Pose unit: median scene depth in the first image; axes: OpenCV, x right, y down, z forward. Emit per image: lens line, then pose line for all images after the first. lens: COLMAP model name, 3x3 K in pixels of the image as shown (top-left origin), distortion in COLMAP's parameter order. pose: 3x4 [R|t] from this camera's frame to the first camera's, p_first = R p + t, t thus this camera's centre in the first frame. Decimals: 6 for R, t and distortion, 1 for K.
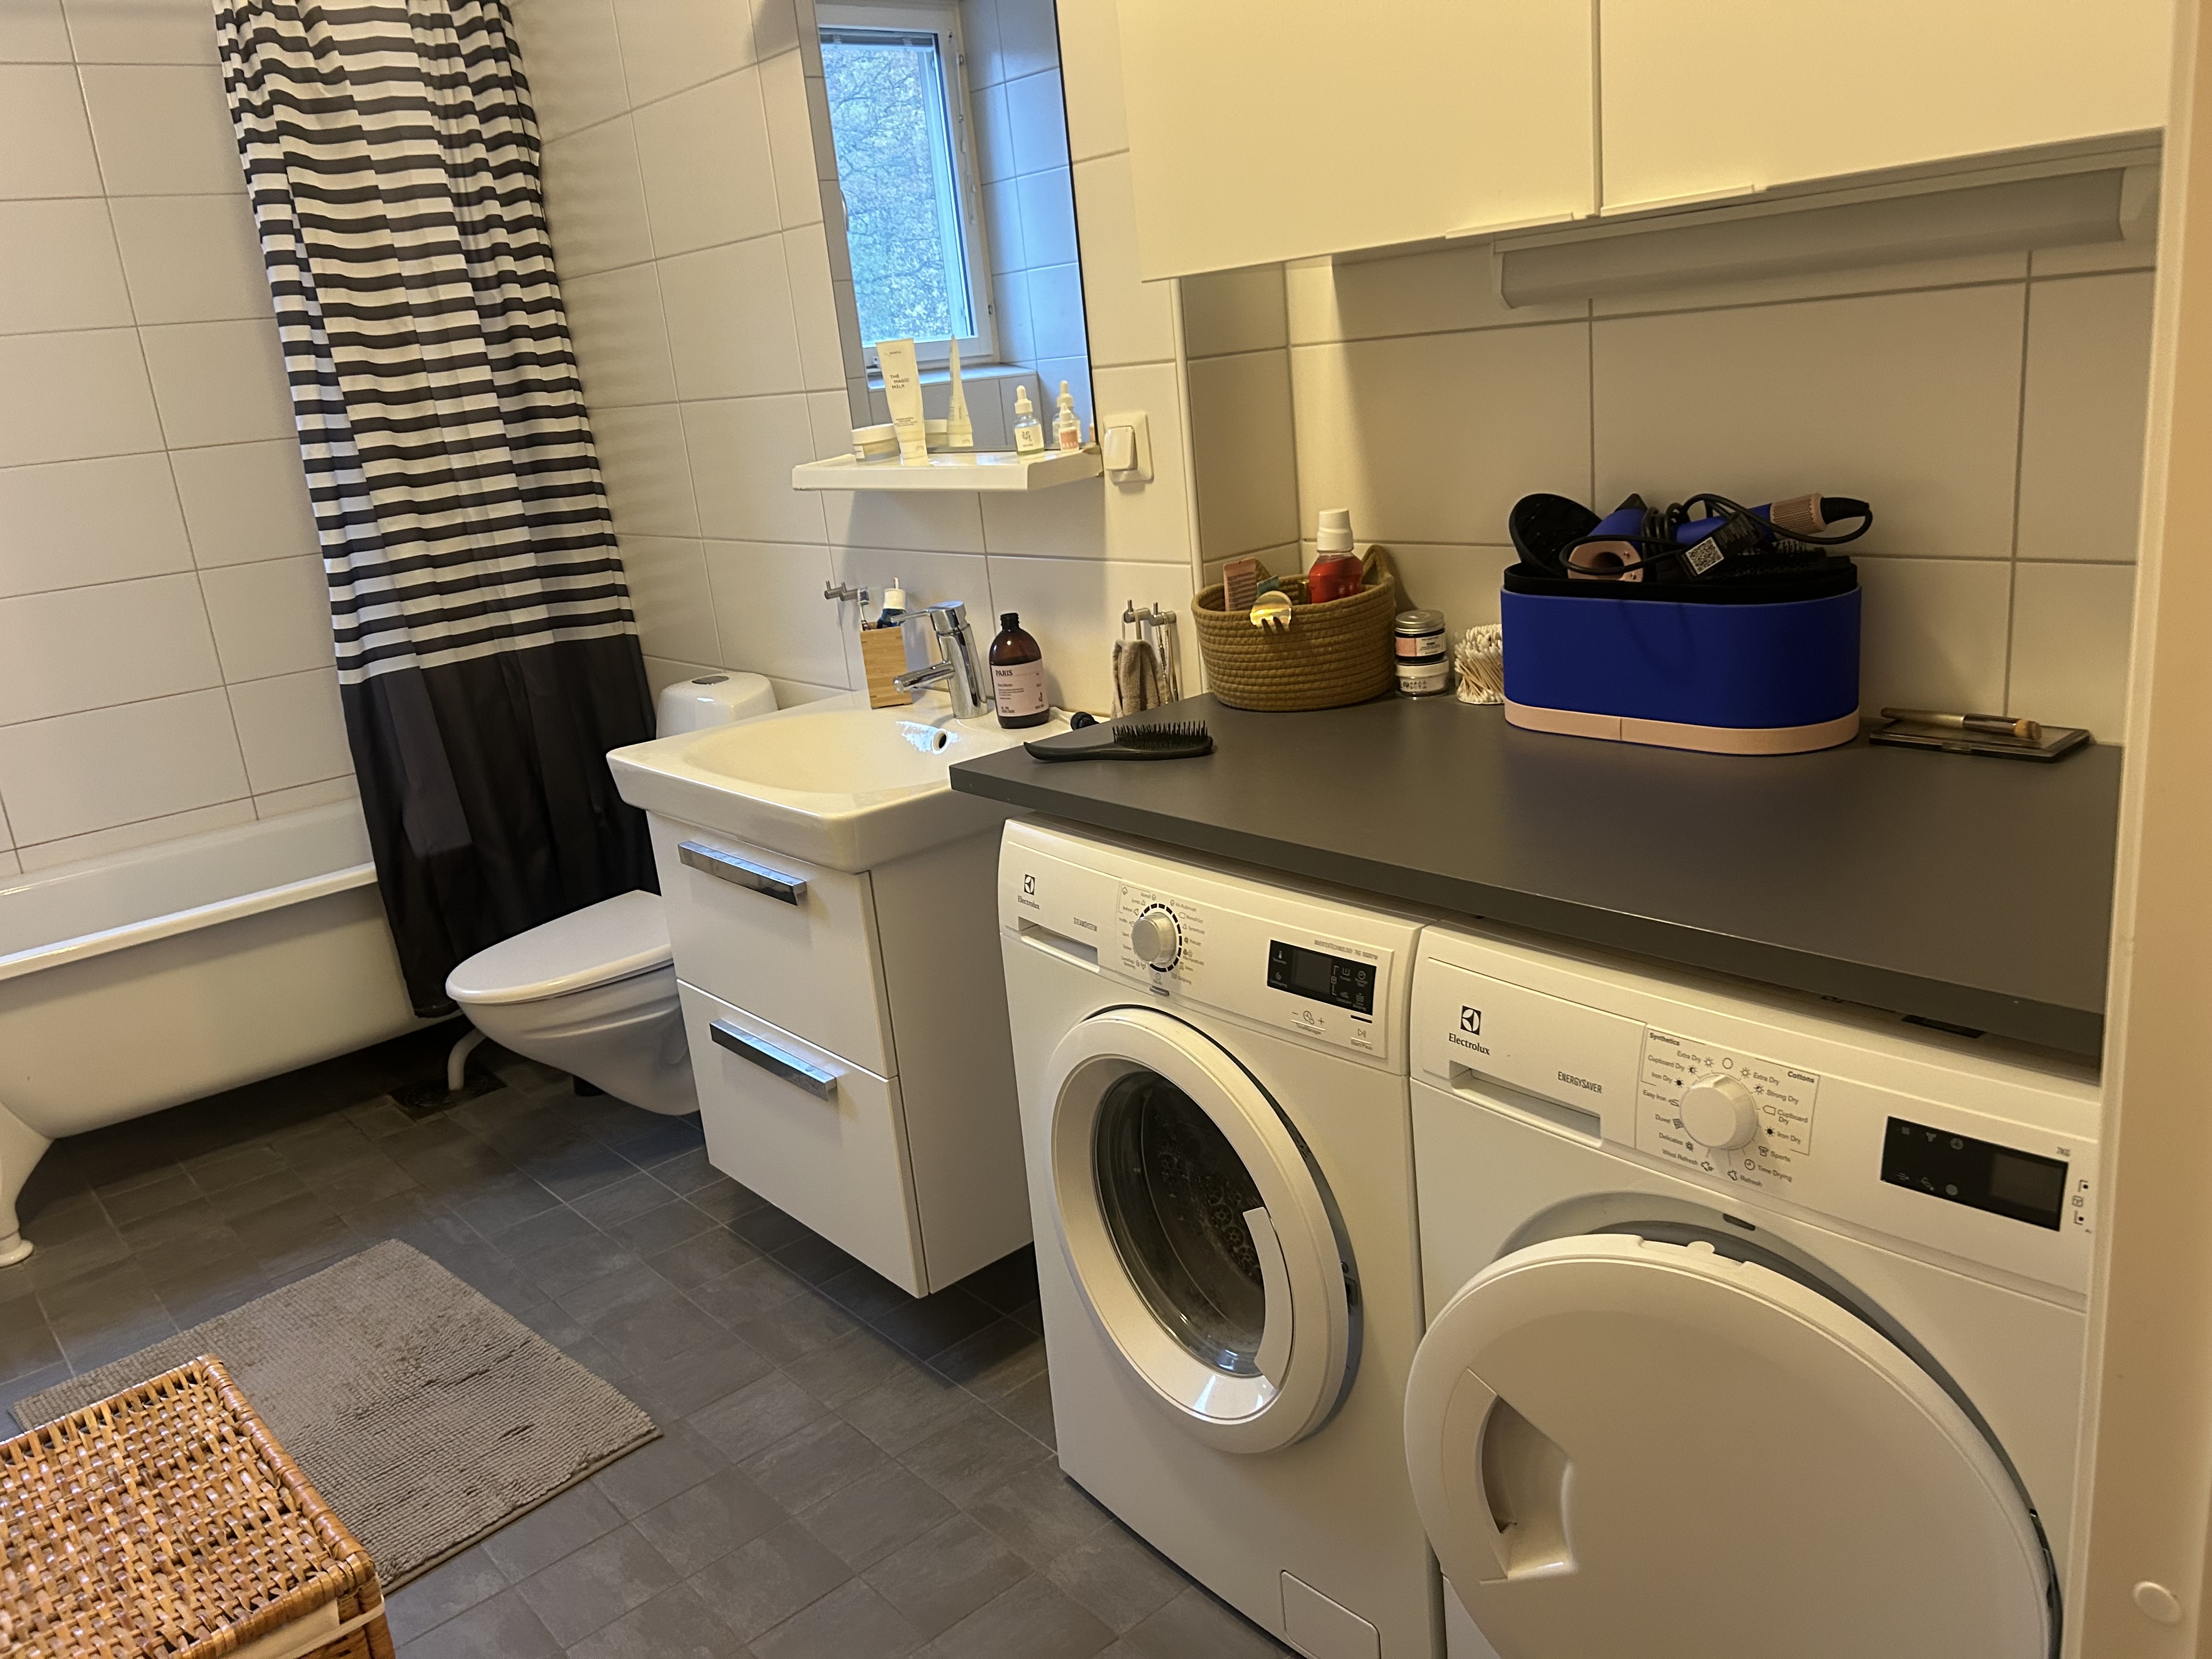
lens RADIAL K [[1619.6, 0, 1106.0], [0, 1619.6, 829.5], [0, 0, 1]] dist [0.002324, -0.040958]
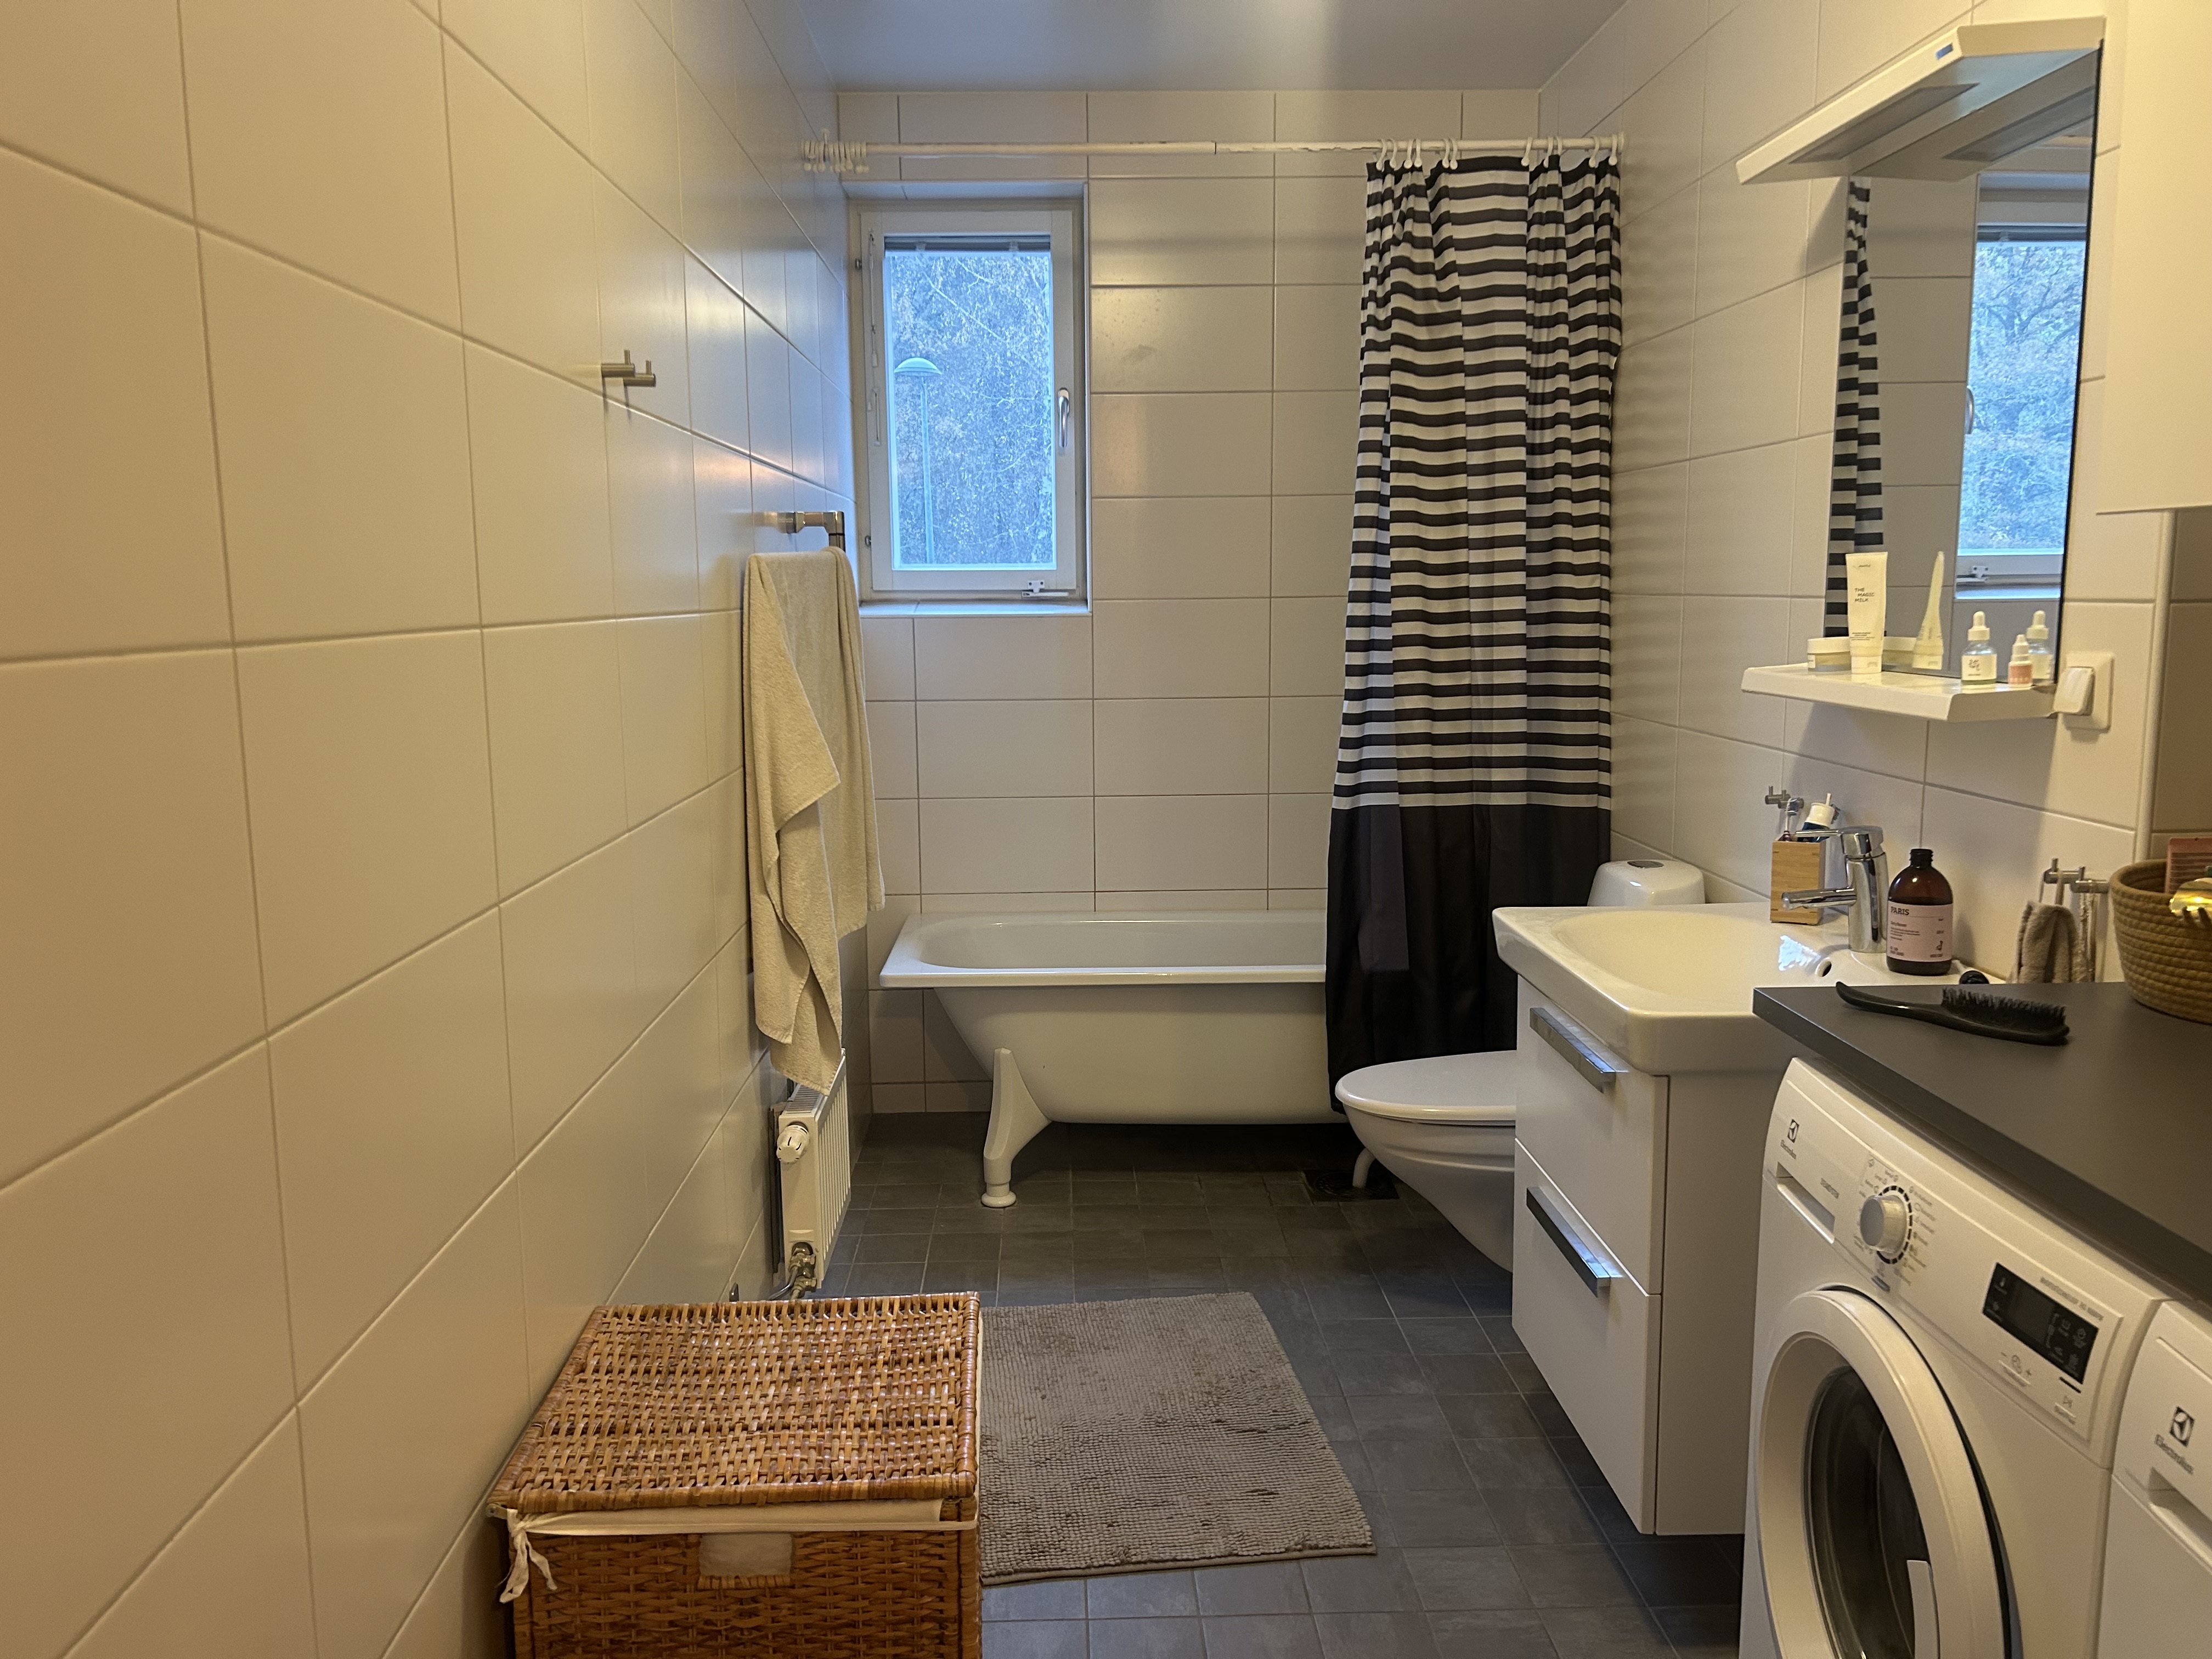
lens RADIAL K [[1636.0, 0, 1106.0], [0, 1636.0, 829.5], [0, 0, 1]] dist [-0.000445, -0.066845]
pose [[0.755360, 0.172747, -0.632131, 0.156072], [-0.236631, 0.971446, -0.017287, -0.017803], [0.611095, 0.162640, 0.774668, 0.002519]]
